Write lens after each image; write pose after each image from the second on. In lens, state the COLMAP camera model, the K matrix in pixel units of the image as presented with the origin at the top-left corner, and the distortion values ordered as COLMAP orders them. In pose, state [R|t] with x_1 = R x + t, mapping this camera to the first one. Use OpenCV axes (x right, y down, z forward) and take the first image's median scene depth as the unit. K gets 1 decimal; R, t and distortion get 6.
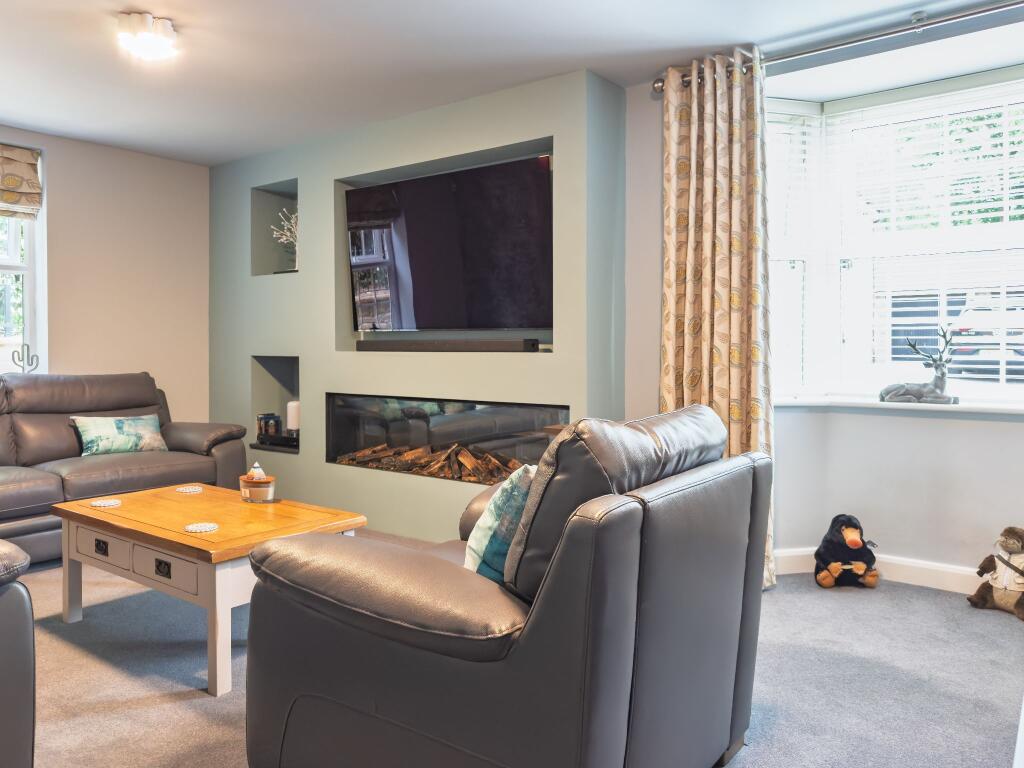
lens RADIAL K [[730.9, 0, 512.0], [0, 730.9, 363.8], [0, 0, 1]] dist [-0.010943, 0.003058]
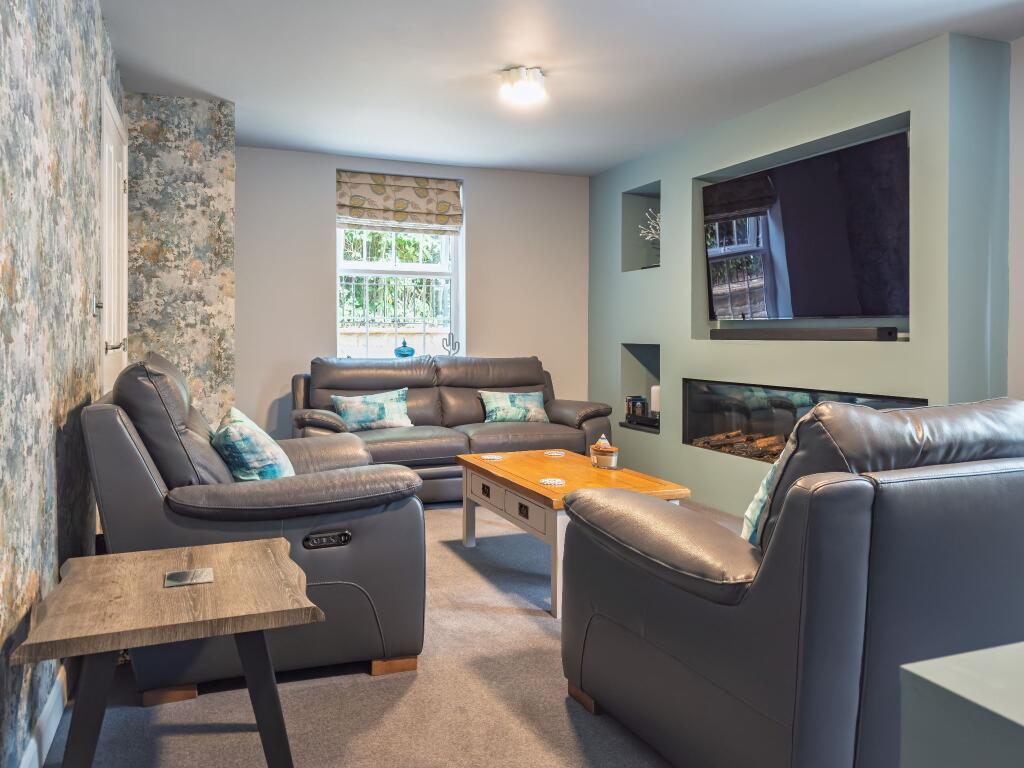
lens RADIAL K [[733.0, 0, 508.1], [0, 733.0, 361.8], [0, 0, 1]] dist [0.043461, -0.089715]
pose [[0.858068, 0.019130, -0.513179, 0.084071], [-0.012580, 0.999789, 0.016235, 0.001149], [0.513381, -0.007475, 0.858128, -0.060123]]
